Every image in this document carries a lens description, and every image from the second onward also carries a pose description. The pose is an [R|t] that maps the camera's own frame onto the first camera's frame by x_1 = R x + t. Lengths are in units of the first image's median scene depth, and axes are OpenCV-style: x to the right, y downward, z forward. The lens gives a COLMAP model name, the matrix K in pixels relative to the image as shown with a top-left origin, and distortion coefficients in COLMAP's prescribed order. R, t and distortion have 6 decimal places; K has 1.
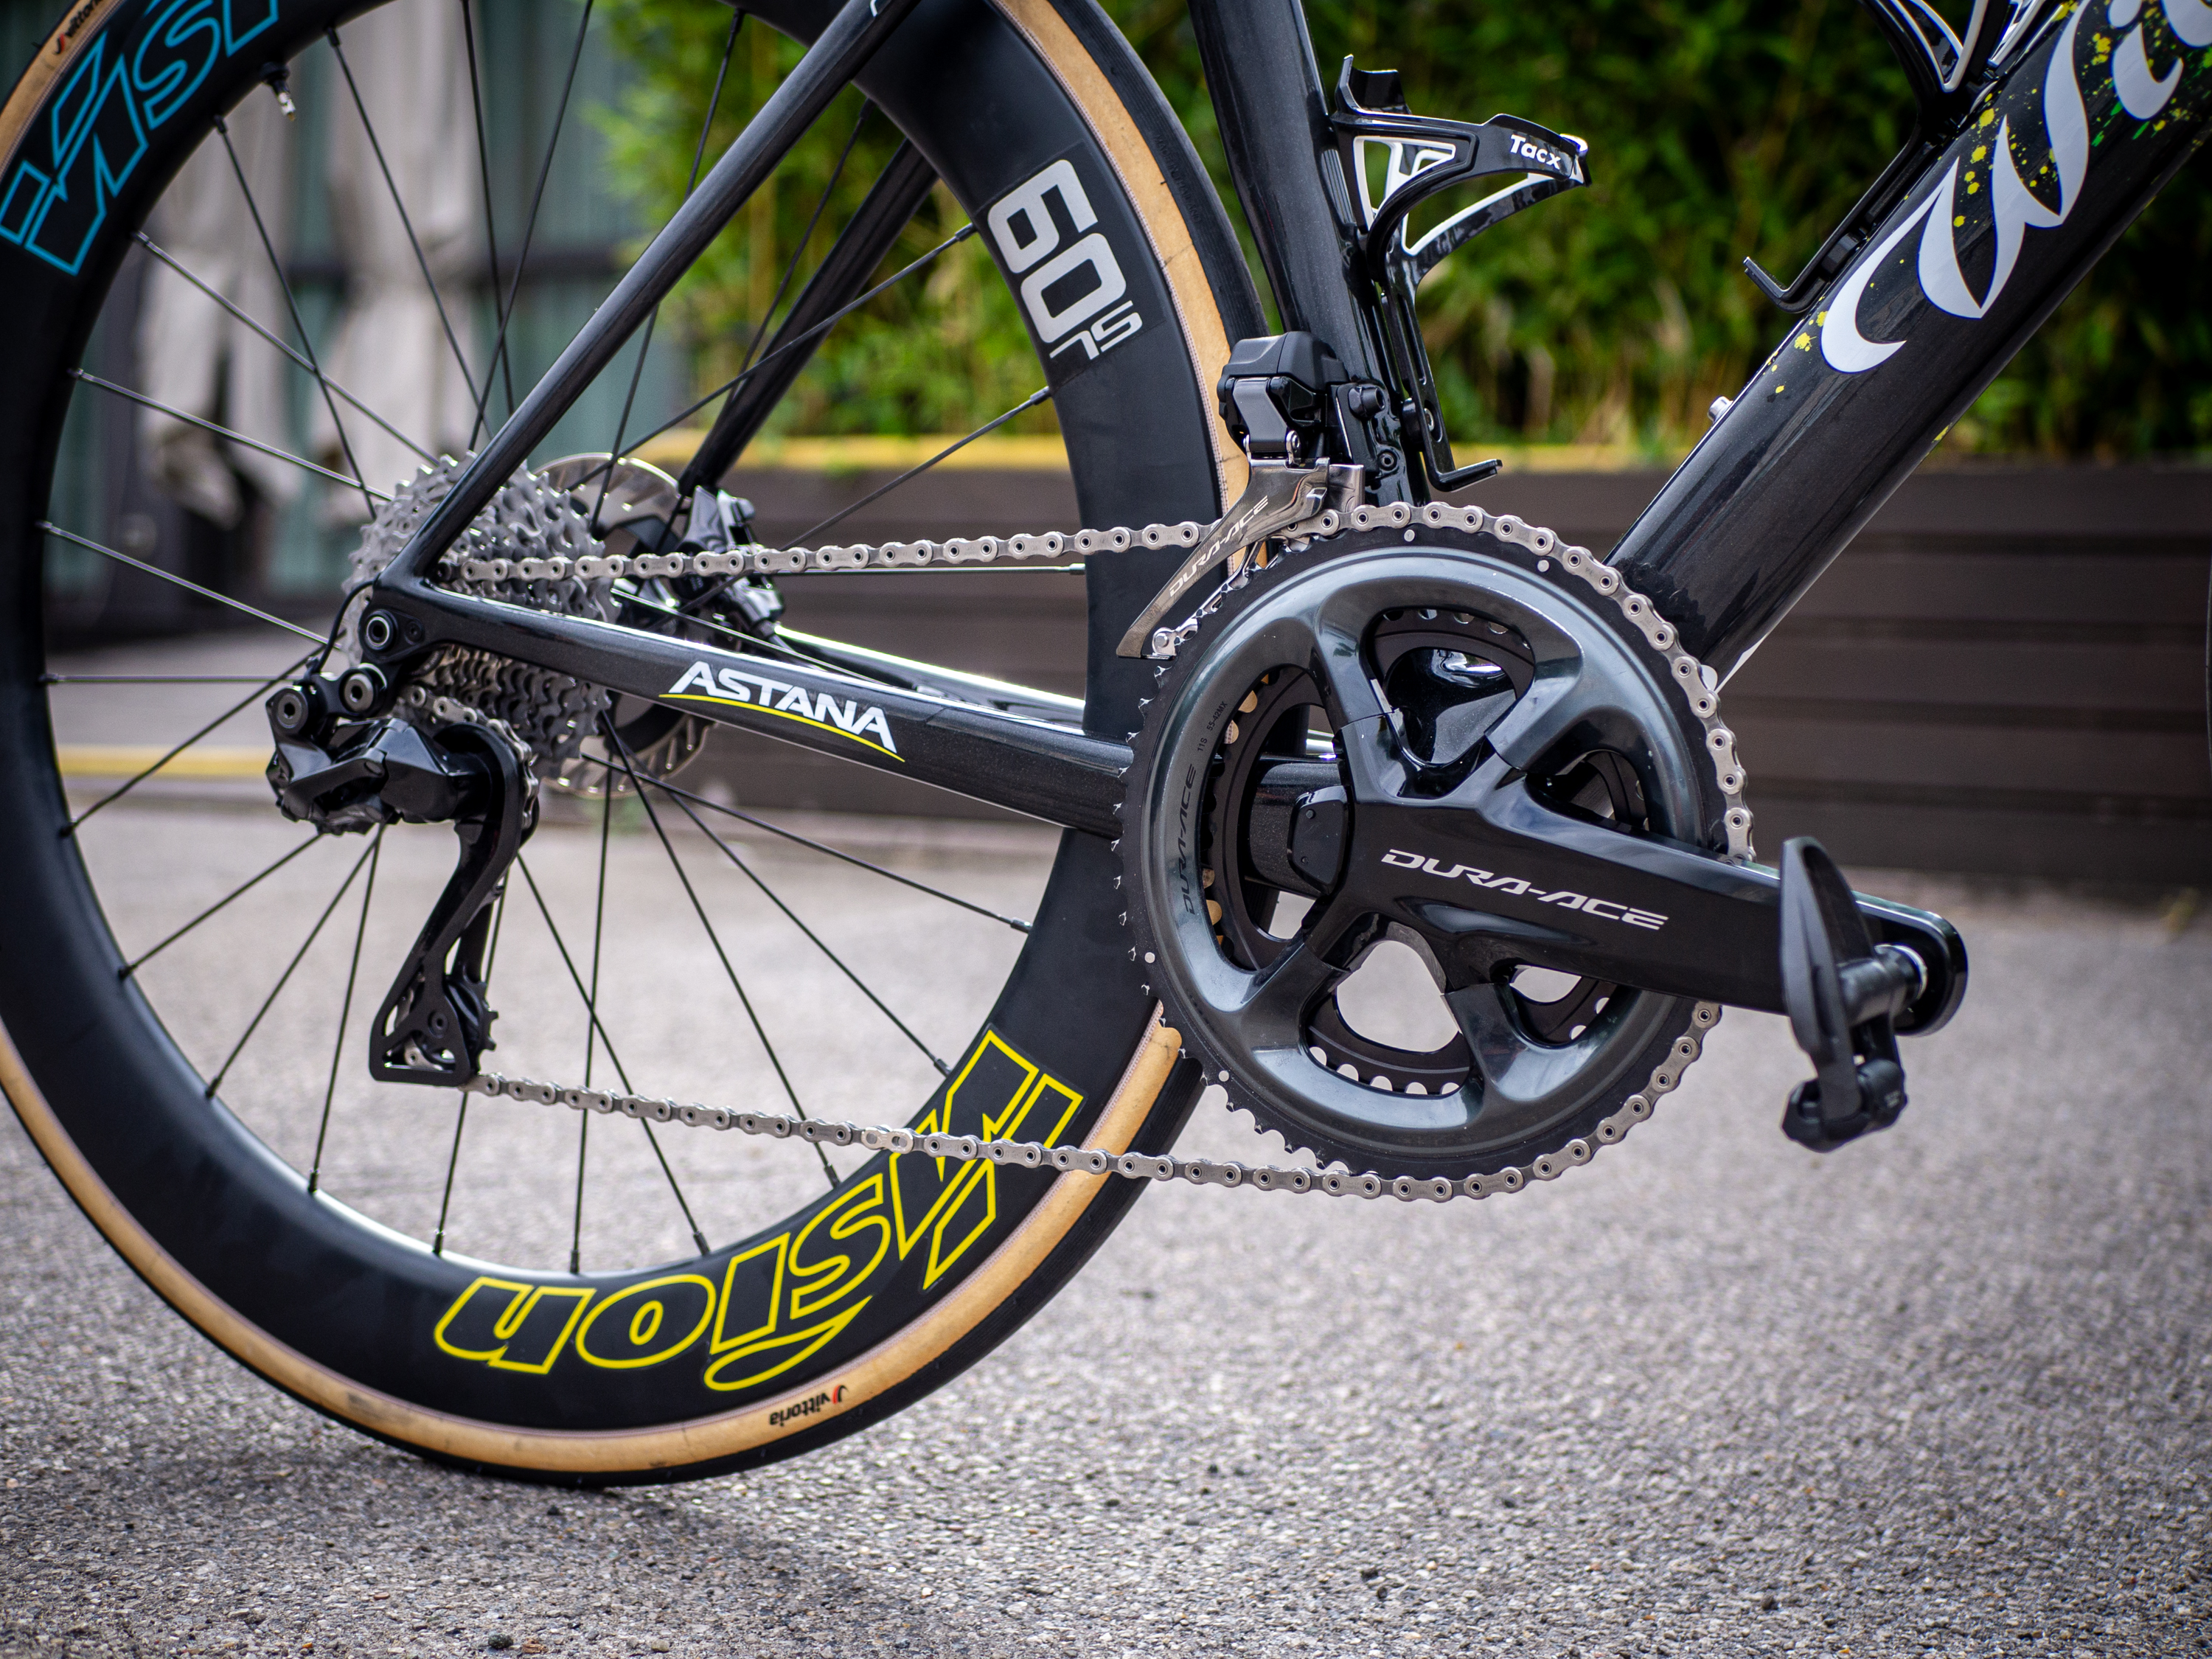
lens RADIAL K [[3353.5, 0, 1261.0], [0, 3353.5, 872.9], [0, 0, 1]] dist [-0.007518, -0.054440]
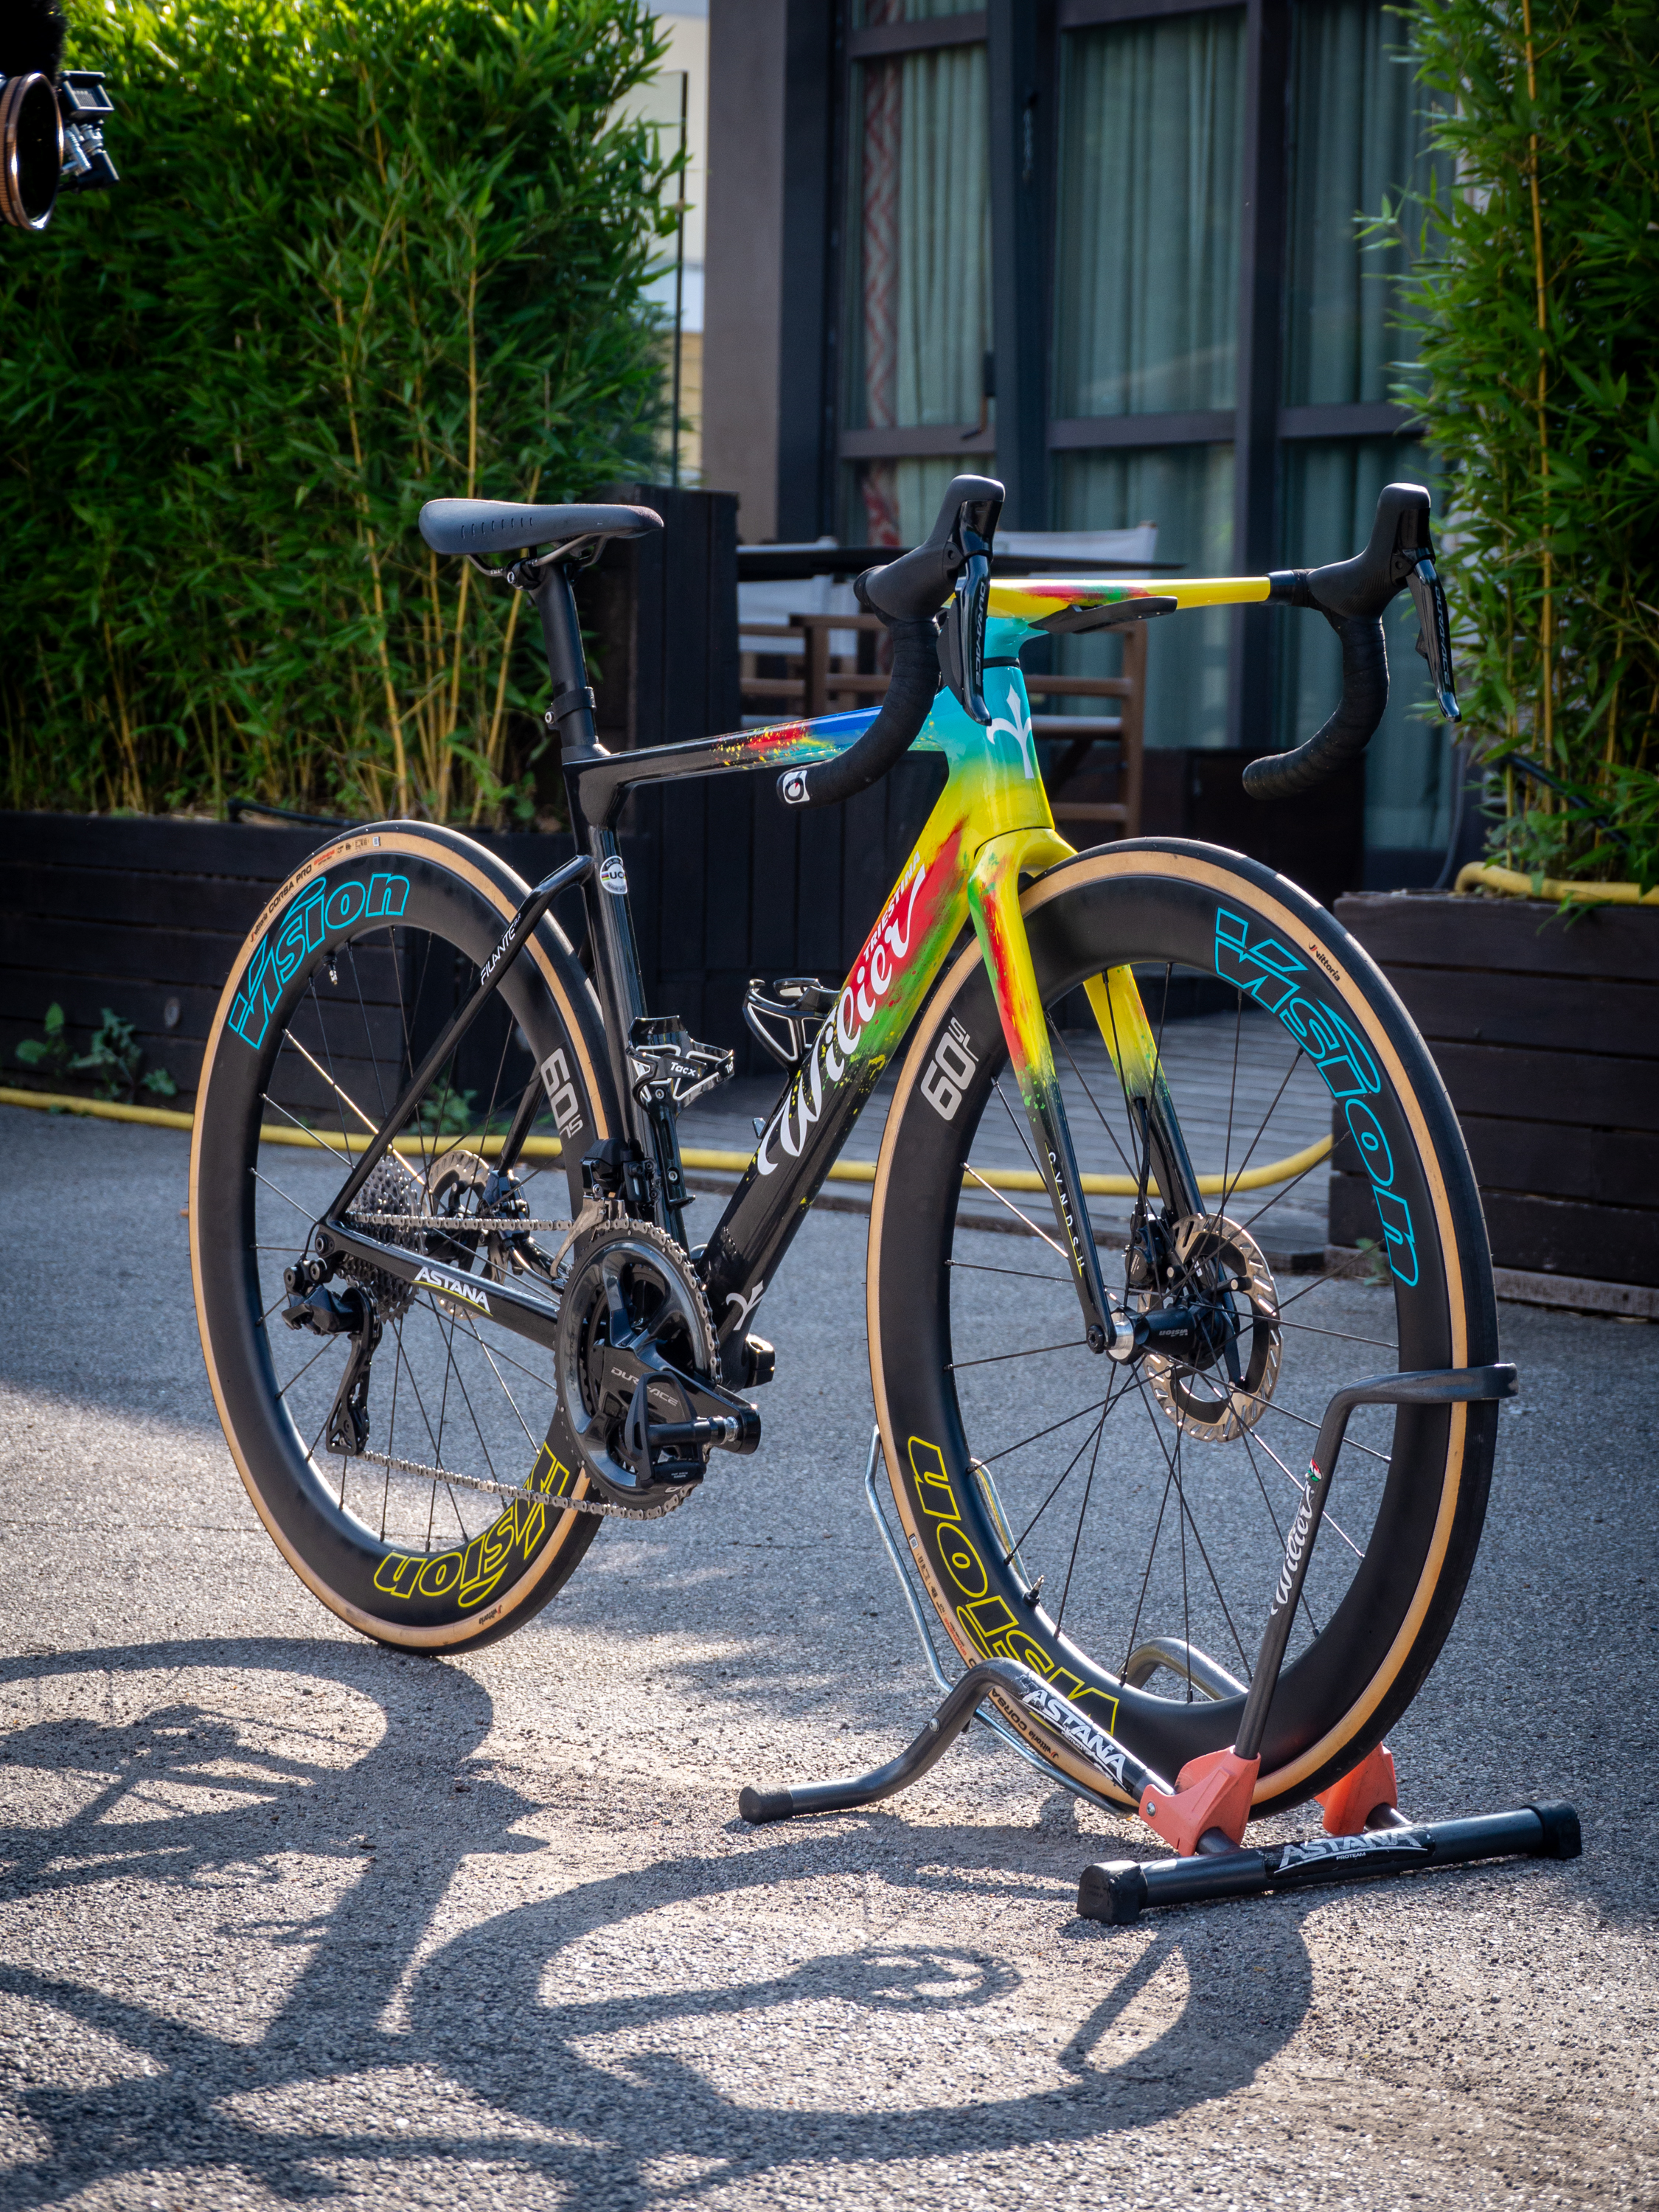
lens RADIAL K [[6647.7, 0, 832.9], [0, 6647.7, 1004.9], [0, 0, 1]] dist [0.689699, -31.929715]
pose [[0.875064, 0.015010, -0.483775, 2.121815], [-0.028347, 0.999393, -0.020266, -0.149267], [0.483177, 0.031447, 0.874958, -2.637225]]
